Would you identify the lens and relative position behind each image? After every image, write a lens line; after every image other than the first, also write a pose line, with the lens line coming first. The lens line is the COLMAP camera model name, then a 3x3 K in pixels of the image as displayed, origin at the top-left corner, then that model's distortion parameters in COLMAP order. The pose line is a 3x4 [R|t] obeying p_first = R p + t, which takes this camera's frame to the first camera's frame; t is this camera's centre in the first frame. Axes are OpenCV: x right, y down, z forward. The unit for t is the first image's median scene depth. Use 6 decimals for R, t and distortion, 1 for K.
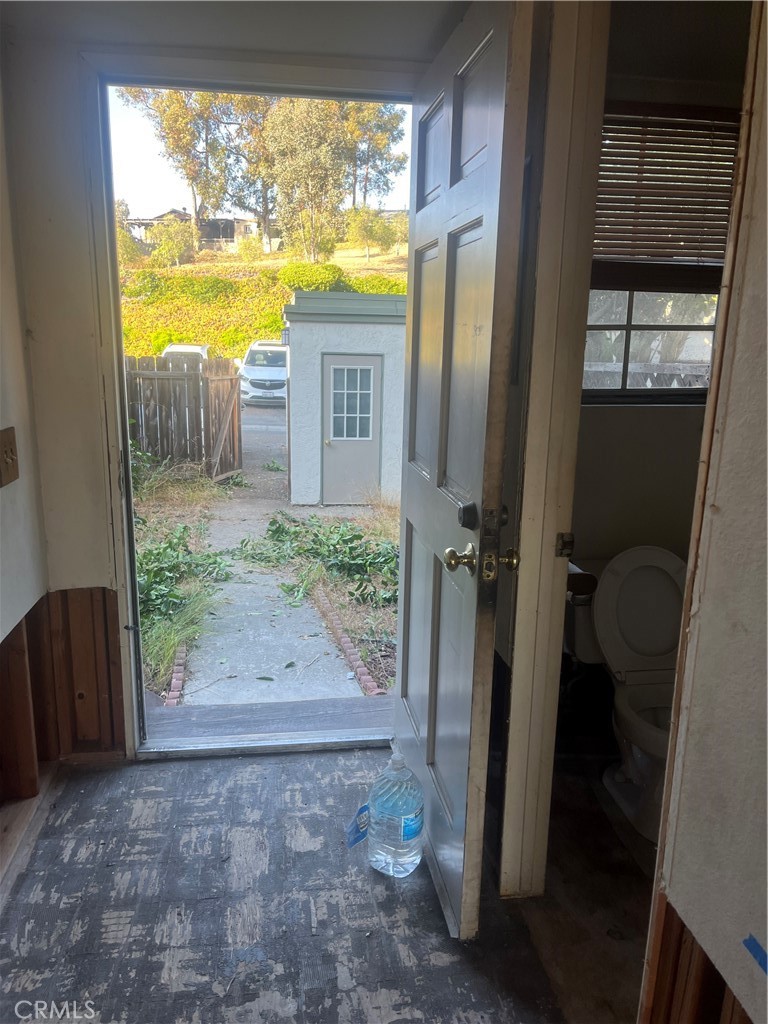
lens RADIAL K [[773.4, 0, 383.7], [0, 773.4, 509.5], [0, 0, 1]] dist [0.058518, -0.083867]
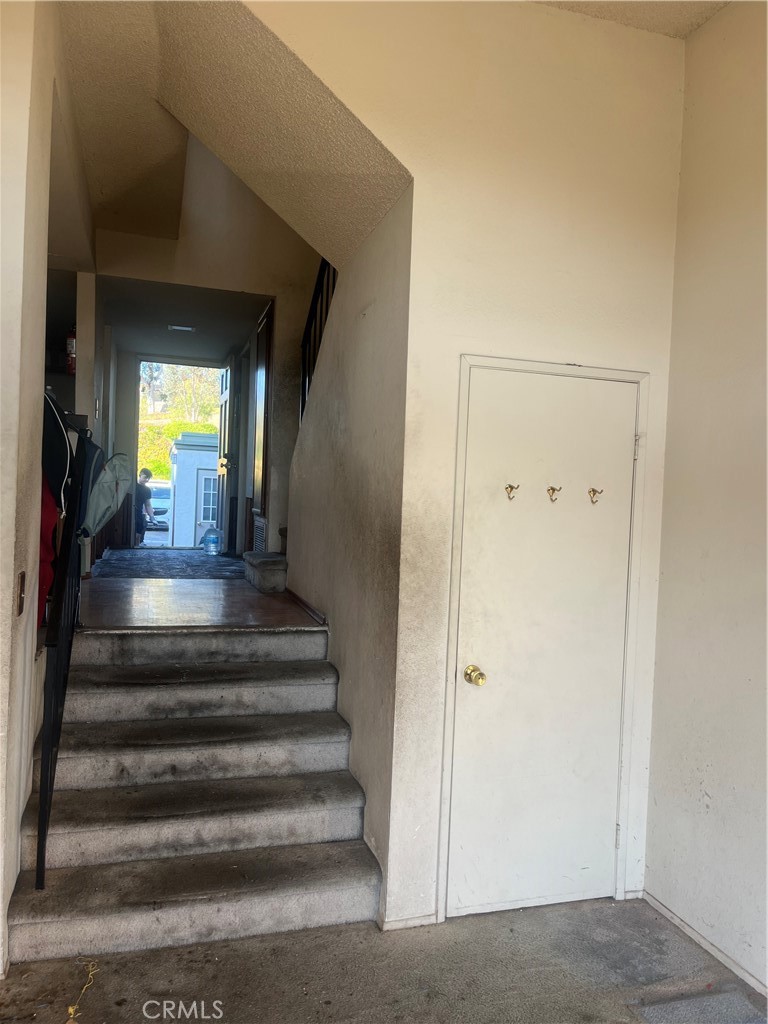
lens RADIAL K [[773.4, 0, 381.9], [0, 773.4, 512.4], [0, 0, 1]] dist [0.058518, -0.083867]
pose [[0.988194, 0.013334, 0.152626, 0.017694], [0.017386, 0.980010, -0.198186, 0.068994], [-0.152218, 0.198499, 0.968208, -0.195154]]
